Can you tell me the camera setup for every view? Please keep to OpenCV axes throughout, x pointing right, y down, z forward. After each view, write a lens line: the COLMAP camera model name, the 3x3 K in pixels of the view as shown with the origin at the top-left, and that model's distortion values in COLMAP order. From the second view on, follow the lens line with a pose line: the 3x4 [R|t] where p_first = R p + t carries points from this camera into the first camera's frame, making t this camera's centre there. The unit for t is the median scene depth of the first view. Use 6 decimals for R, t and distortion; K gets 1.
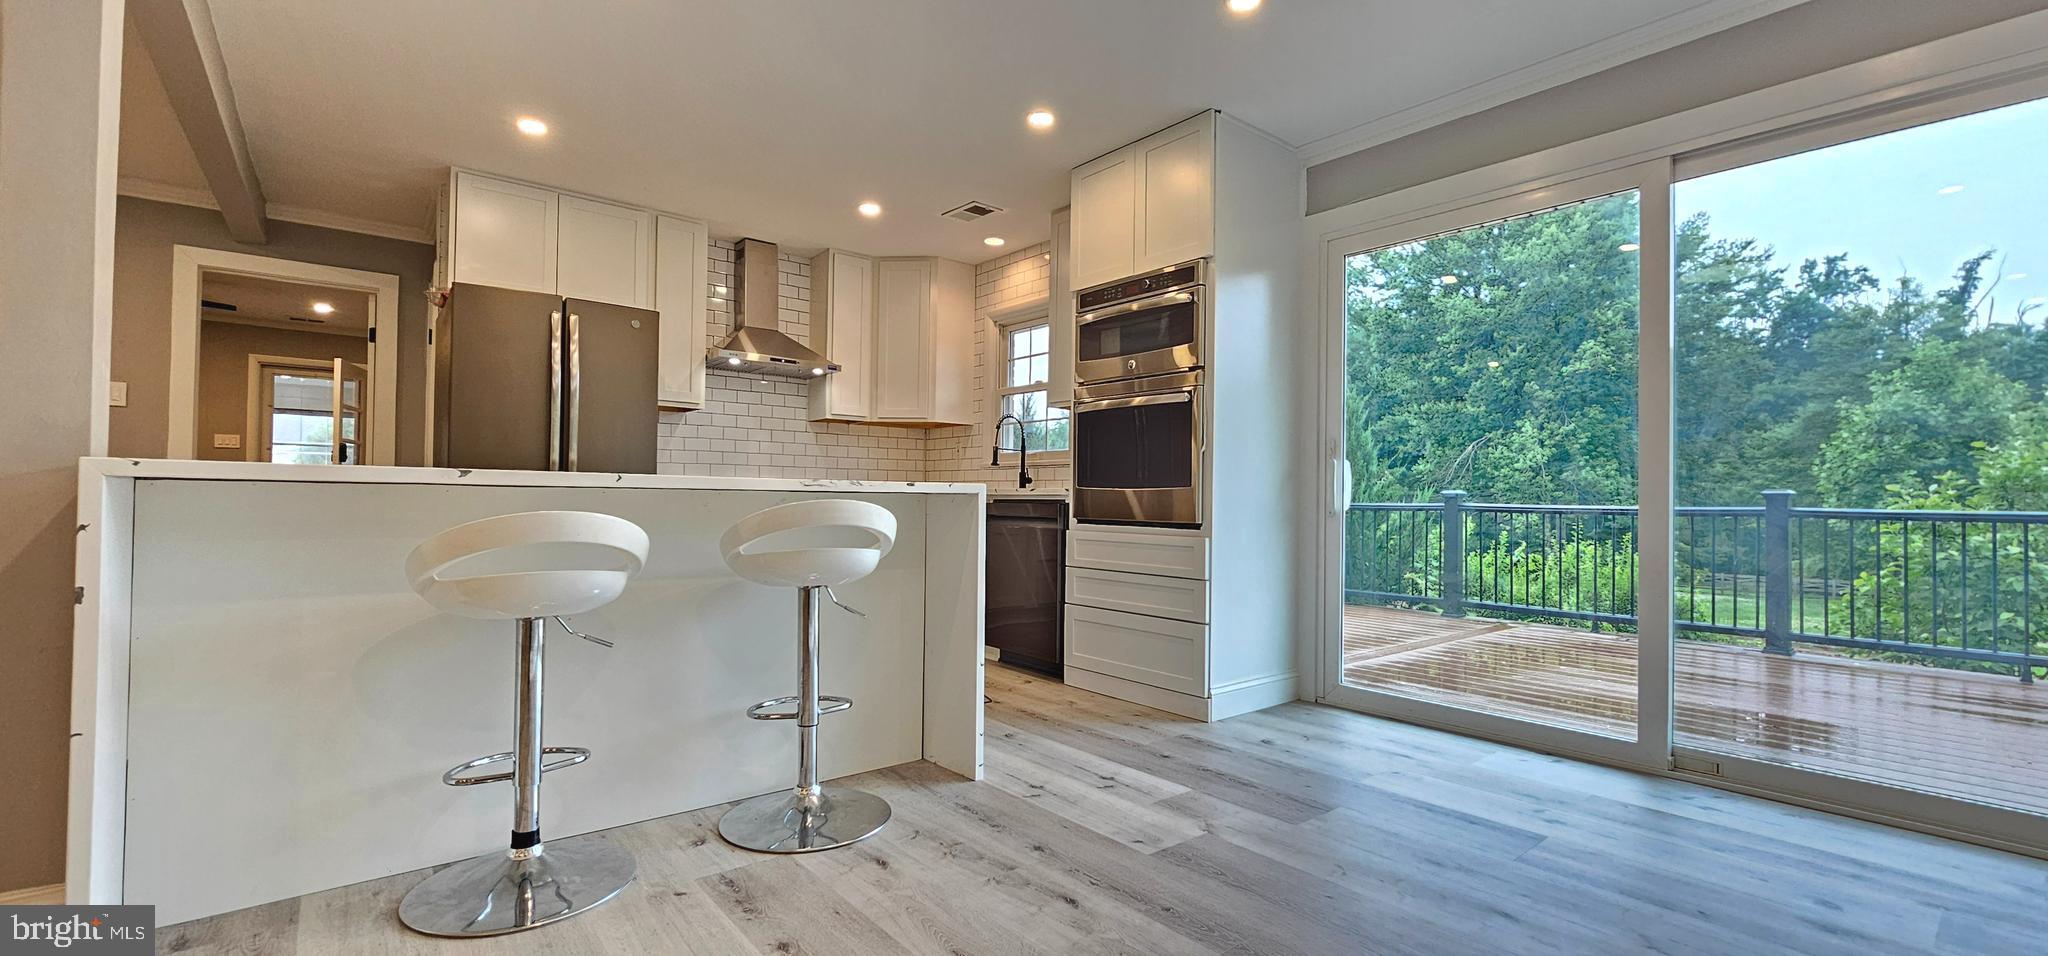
lens RADIAL K [[837.2, 0, 1032.1], [0, 837.2, 485.4], [0, 0, 1]] dist [-0.000373, 0.000598]
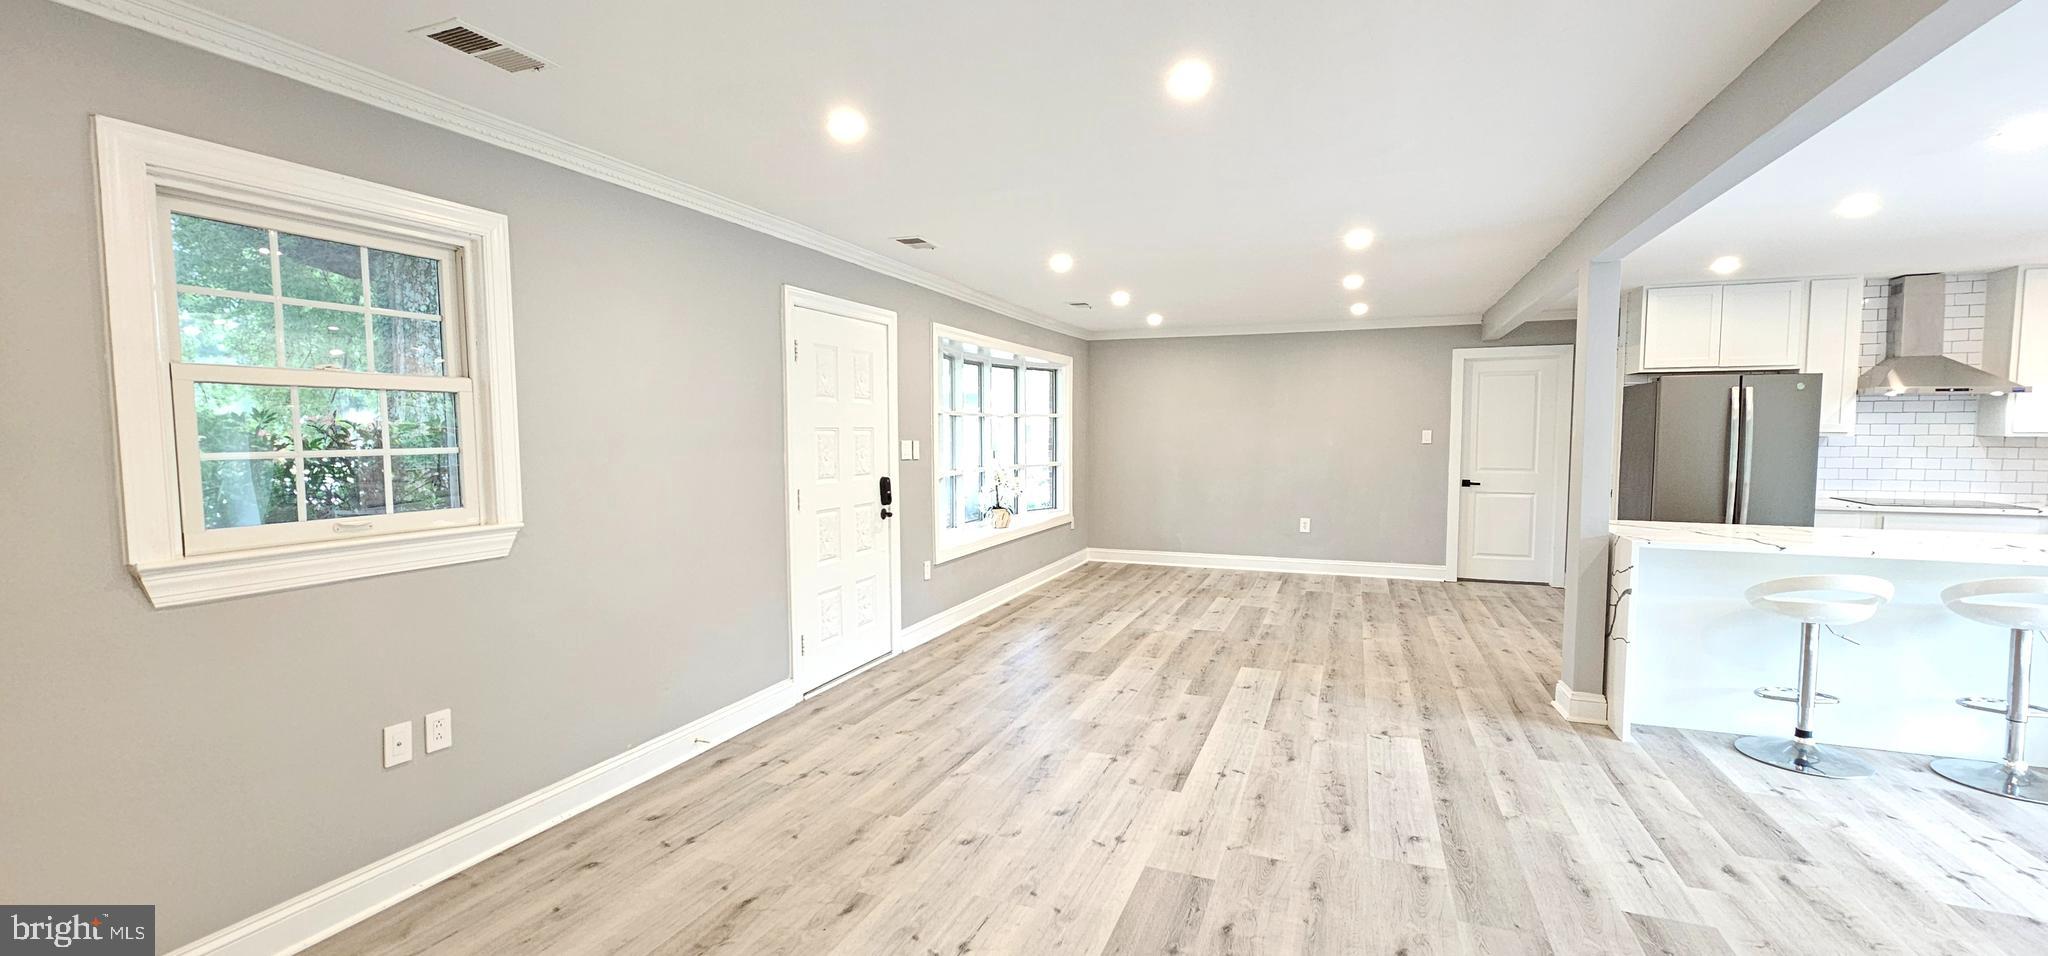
lens RADIAL K [[837.2, 0, 1030.5], [0, 837.2, 481.5], [0, 0, 1]] dist [-0.000373, 0.000598]
pose [[0.482576, 0.040688, -0.874909, 0.099587], [0.022970, 0.997989, 0.059082, -0.154194], [0.875553, -0.048608, 0.480671, -0.711744]]
